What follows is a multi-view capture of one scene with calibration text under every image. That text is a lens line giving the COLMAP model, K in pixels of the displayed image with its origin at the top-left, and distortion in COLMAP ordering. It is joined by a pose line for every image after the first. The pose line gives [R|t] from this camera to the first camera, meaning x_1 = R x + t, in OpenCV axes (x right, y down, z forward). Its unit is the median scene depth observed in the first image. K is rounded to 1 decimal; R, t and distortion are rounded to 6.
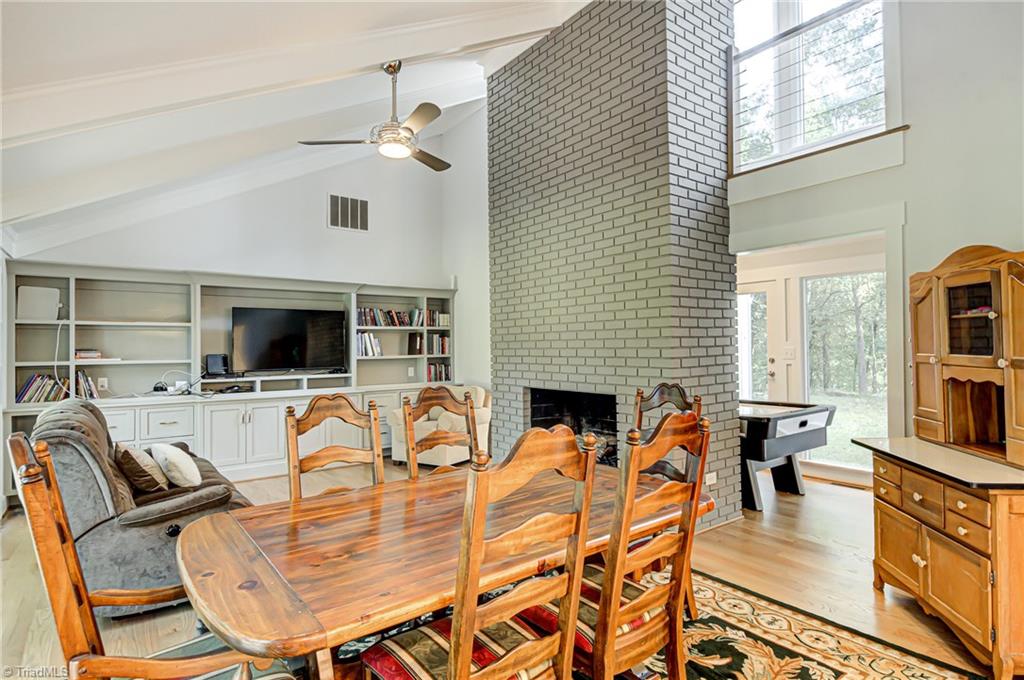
lens RADIAL K [[537.4, 0, 511.8], [0, 537.4, 339.0], [0, 0, 1]] dist [0.005753, -0.001391]
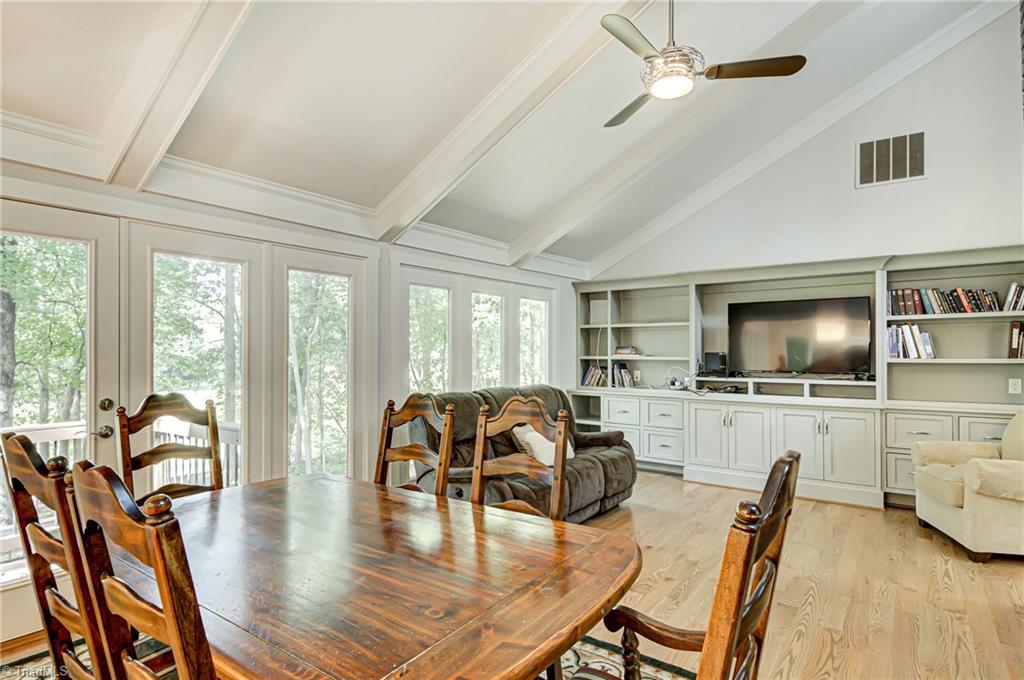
lens RADIAL K [[537.4, 0, 513.6], [0, 537.4, 346.2], [0, 0, 1]] dist [0.005753, -0.001391]
pose [[0.289753, 0.002268, -0.957099, 0.264411], [0.014702, 0.999869, 0.006820, 0.004103], [0.956988, -0.016047, 0.289682, 0.332026]]
